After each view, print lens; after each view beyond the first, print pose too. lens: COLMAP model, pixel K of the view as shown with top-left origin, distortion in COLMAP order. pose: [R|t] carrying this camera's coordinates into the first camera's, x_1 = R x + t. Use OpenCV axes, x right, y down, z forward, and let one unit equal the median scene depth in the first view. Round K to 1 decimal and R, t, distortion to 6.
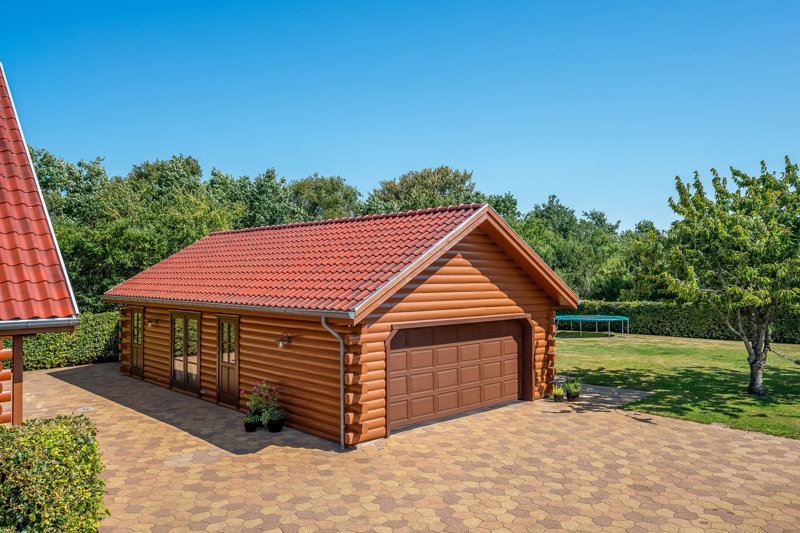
lens RADIAL K [[618.7, 0, 400.0], [0, 618.7, 266.5], [0, 0, 1]] dist [-0.004799, -0.001066]
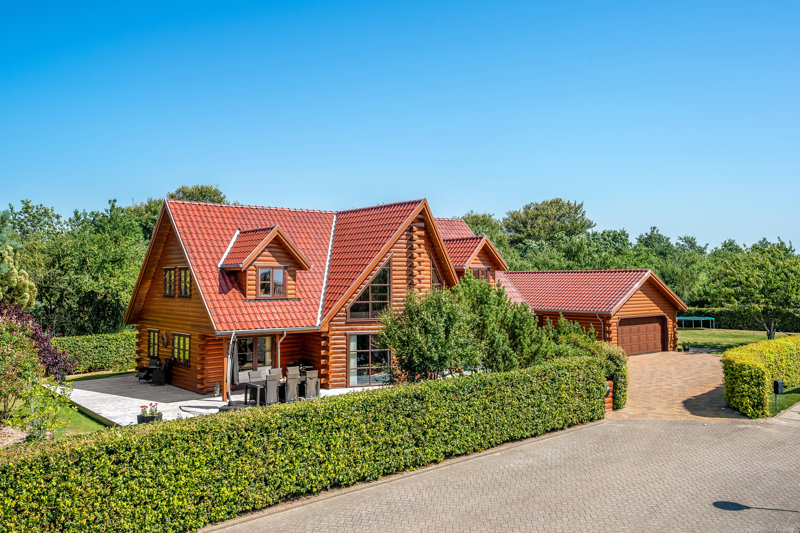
lens RADIAL K [[669.8, 0, 398.7], [0, 669.8, 239.2], [0, 0, 1]] dist [0.041979, 0.001511]
pose [[0.995800, -0.009443, -0.091069, -0.278096], [0.005542, 0.999060, -0.042992, -0.049987], [0.091389, 0.042307, 0.994916, -0.813647]]
